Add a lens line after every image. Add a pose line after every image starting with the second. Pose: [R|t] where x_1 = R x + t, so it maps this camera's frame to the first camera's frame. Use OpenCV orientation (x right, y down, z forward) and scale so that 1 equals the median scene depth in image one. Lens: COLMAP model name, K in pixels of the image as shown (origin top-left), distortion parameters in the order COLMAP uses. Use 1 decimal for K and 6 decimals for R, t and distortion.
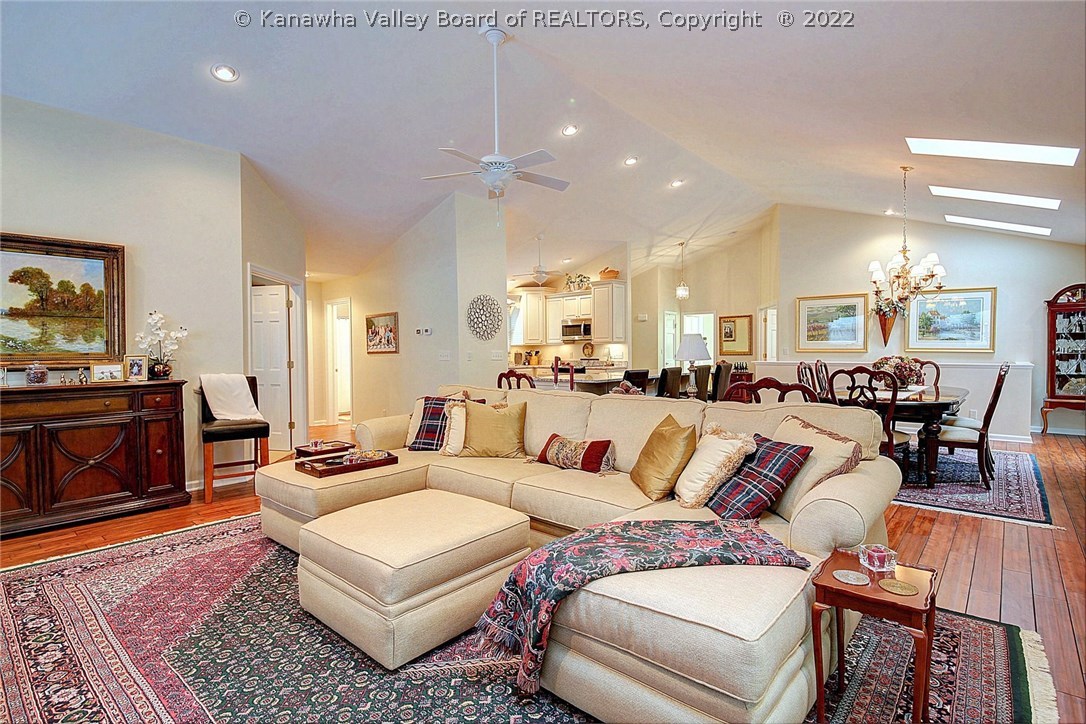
lens RADIAL K [[519.7, 0, 543.0], [0, 519.7, 362.0], [0, 0, 1]] dist [0.044963, -0.032096]
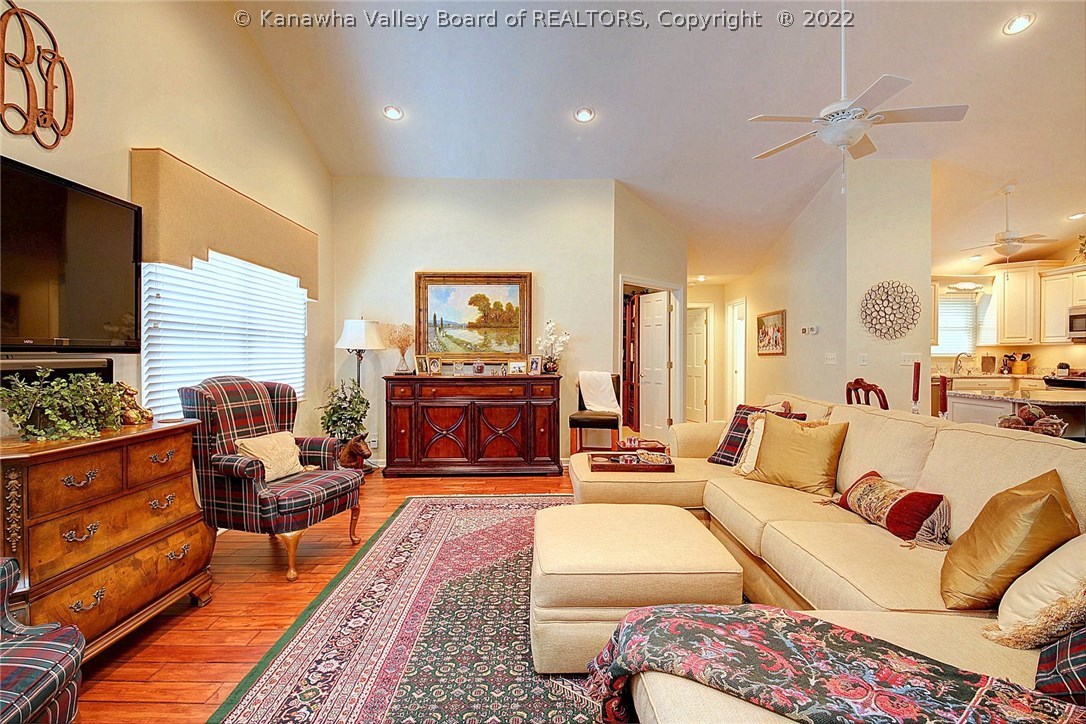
lens RADIAL K [[519.7, 0, 543.0], [0, 519.7, 362.0], [0, 0, 1]] dist [0.044963, -0.032096]
pose [[0.675764, 0.020511, -0.736833, 0.209903], [-0.021577, 0.999735, 0.008040, -0.006536], [0.736802, 0.010466, 0.676028, 0.154203]]
